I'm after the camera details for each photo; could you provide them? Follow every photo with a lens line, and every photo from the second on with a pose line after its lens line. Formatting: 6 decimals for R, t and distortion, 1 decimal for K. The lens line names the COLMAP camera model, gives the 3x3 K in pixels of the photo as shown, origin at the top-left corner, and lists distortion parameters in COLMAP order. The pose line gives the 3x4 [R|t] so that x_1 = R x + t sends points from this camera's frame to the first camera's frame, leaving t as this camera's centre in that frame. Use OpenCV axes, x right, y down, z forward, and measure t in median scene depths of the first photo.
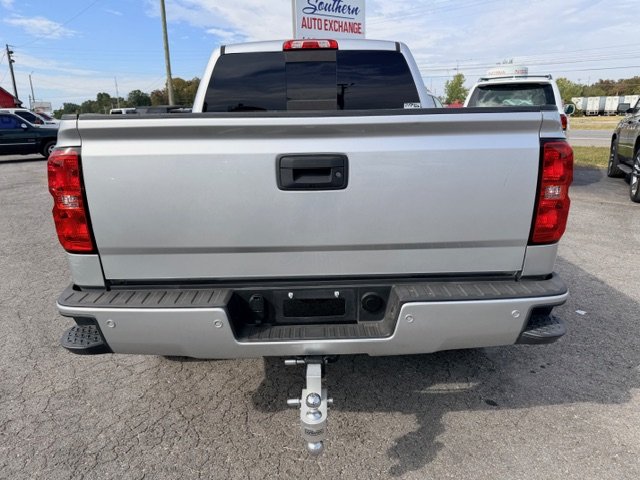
lens RADIAL K [[455.3, 0, 316.7], [0, 455.3, 241.0], [0, 0, 1]] dist [0.020784, -0.030328]
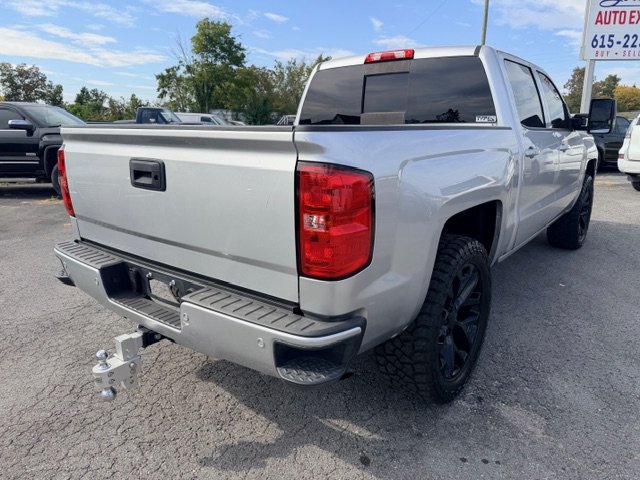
lens RADIAL K [[455.3, 0, 323.2], [0, 455.3, 235.9], [0, 0, 1]] dist [0.020784, -0.030328]
pose [[0.778405, 0.165202, -0.605635, 0.540921], [-0.179845, 0.982999, 0.036988, -0.057890], [0.601449, 0.080128, 0.794882, 0.159747]]
